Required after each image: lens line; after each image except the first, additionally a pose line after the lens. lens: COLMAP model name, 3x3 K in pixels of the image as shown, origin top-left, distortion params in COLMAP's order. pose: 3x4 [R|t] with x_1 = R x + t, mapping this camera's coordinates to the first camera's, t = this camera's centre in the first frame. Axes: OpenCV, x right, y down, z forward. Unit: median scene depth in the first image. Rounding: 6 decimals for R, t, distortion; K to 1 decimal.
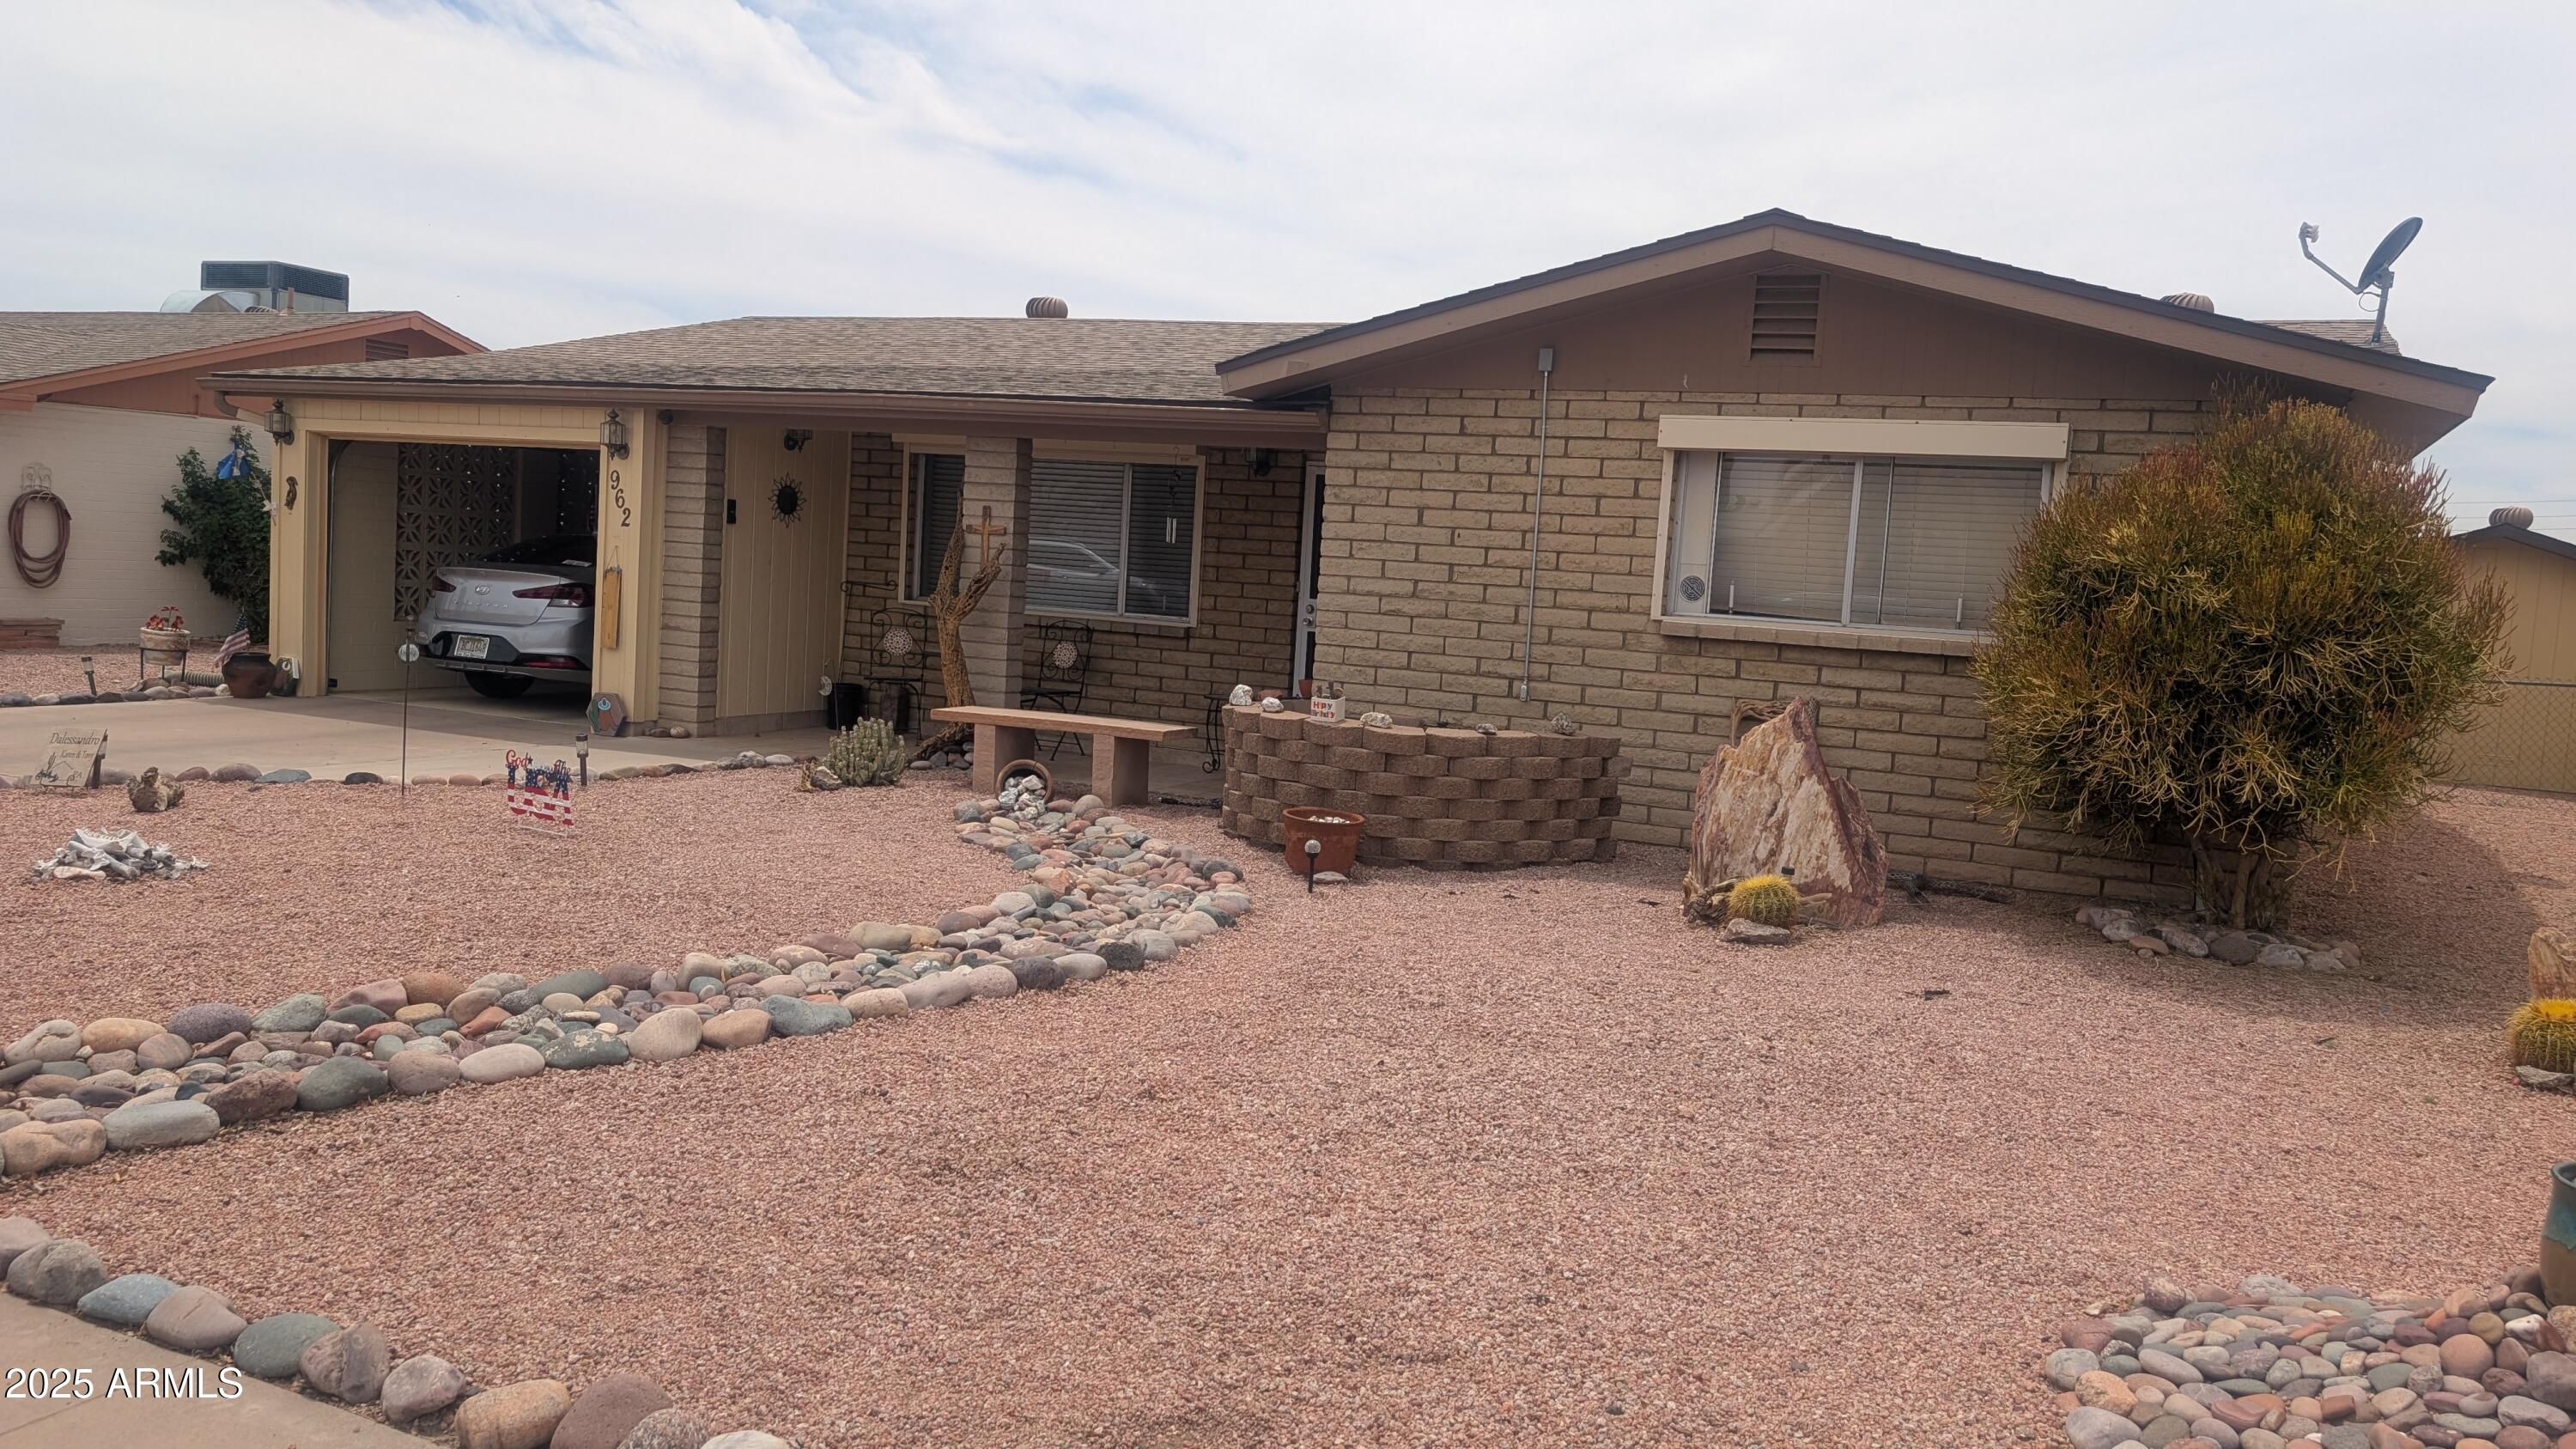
lens RADIAL K [[1859.1, 0, 1256.4], [0, 1859.1, 729.6], [0, 0, 1]] dist [0.090293, -0.158588]
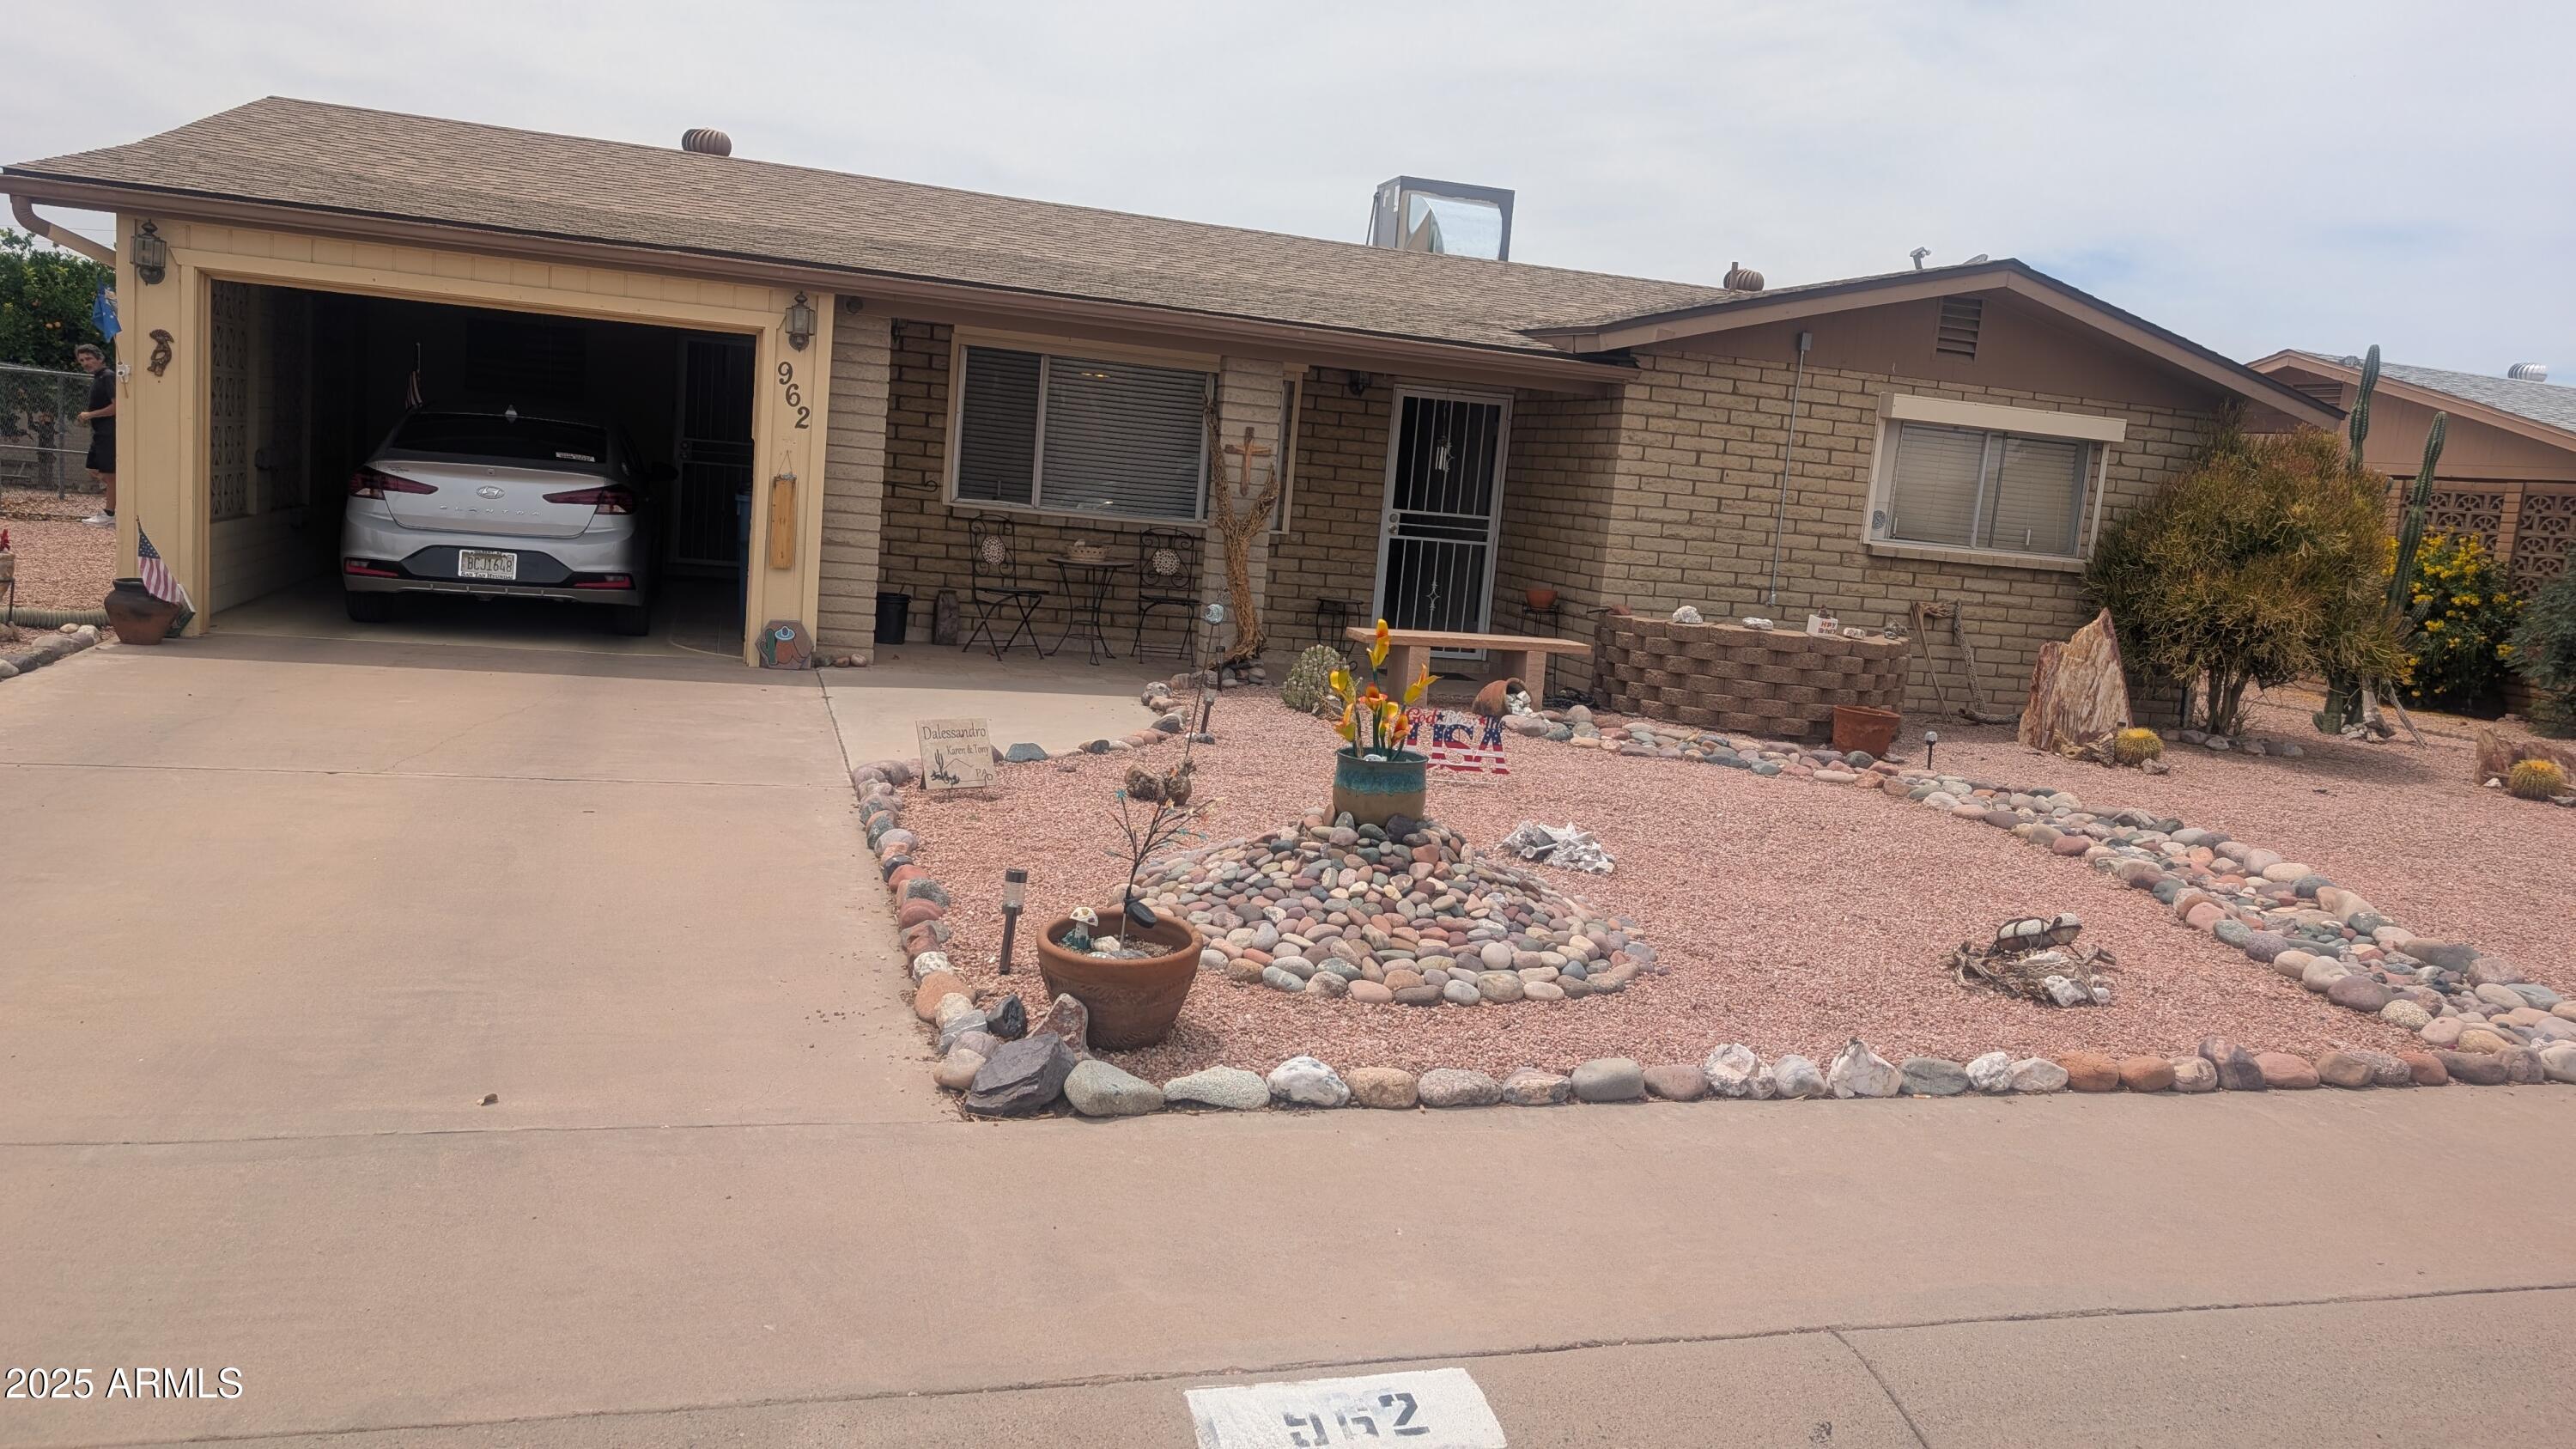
lens RADIAL K [[1894.0, 0, 1276.2], [0, 1894.0, 725.7], [0, 0, 1]] dist [0.080508, -0.165604]
pose [[0.742740, -0.082825, 0.664438, -0.920417], [0.017556, 0.994388, 0.104329, -0.071086], [-0.669350, -0.065824, 0.740025, 0.231302]]
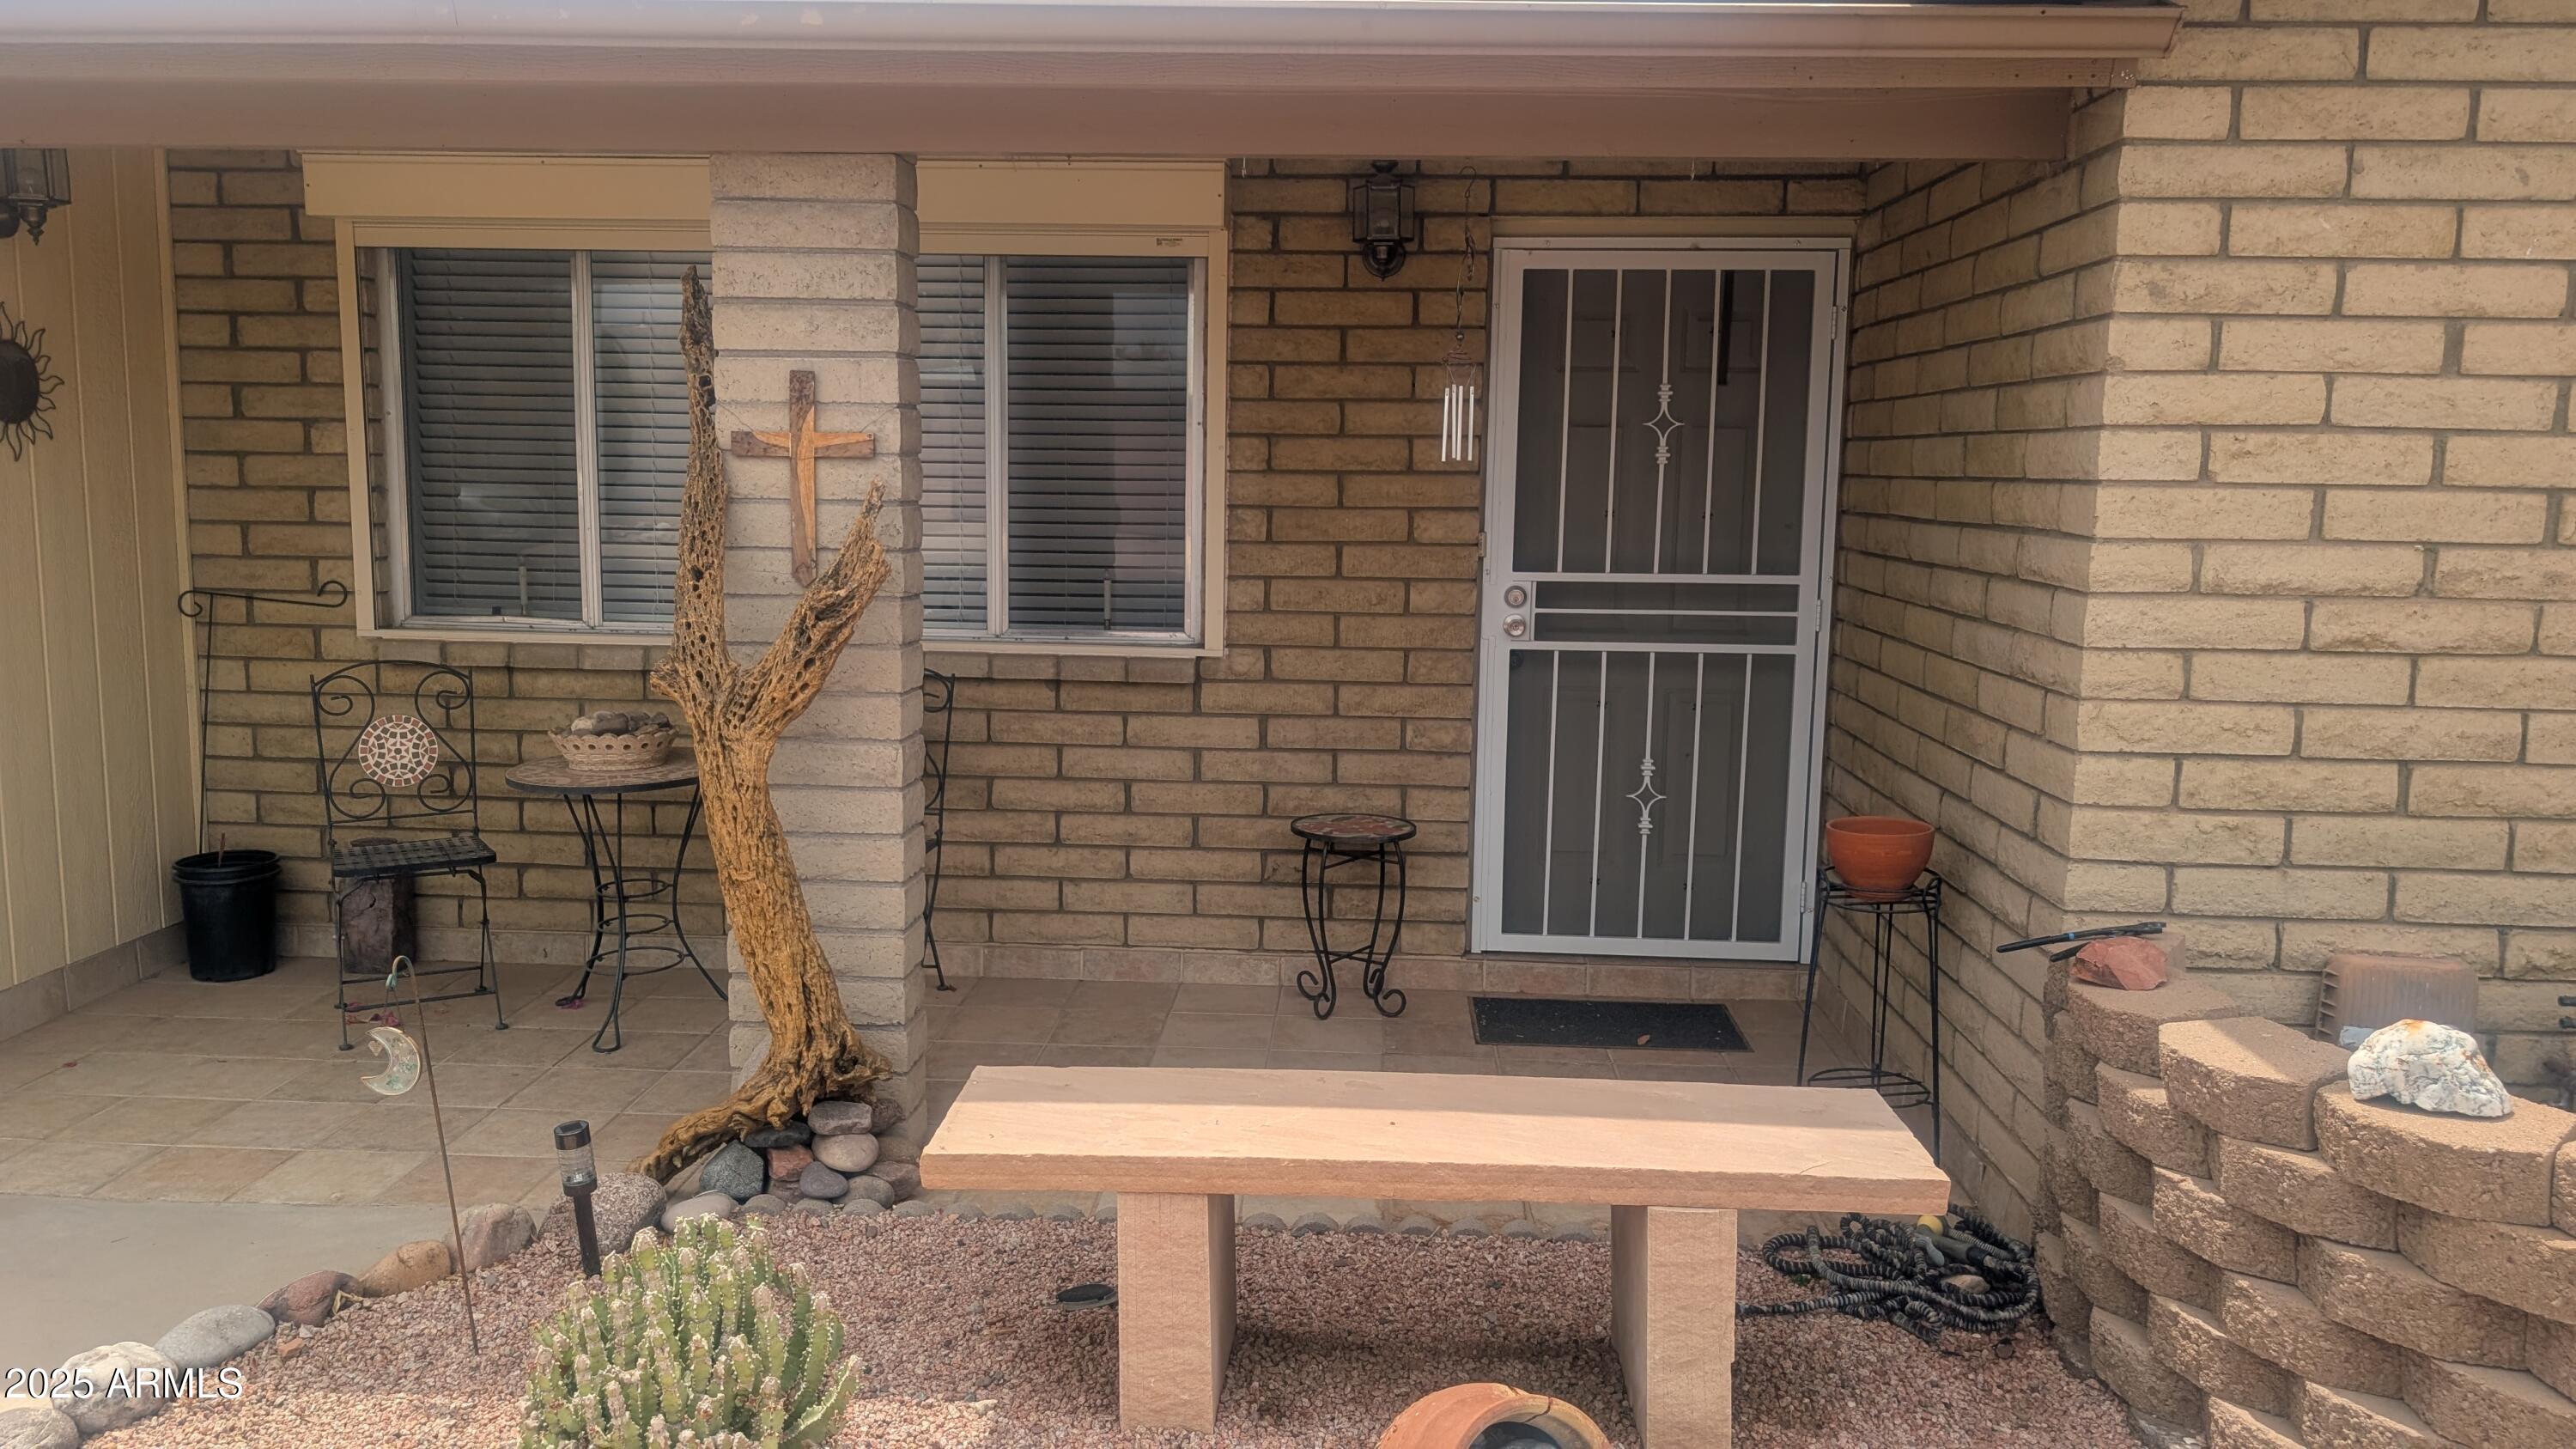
lens RADIAL K [[1895.9, 0, 1223.9], [0, 1895.9, 718.3], [0, 0, 1]] dist [0.032601, -0.041360]
pose [[0.925581, -0.098742, 0.365445, -0.223166], [0.076996, 0.994308, 0.073647, -0.086502], [-0.370637, -0.040028, 0.927915, 0.731117]]
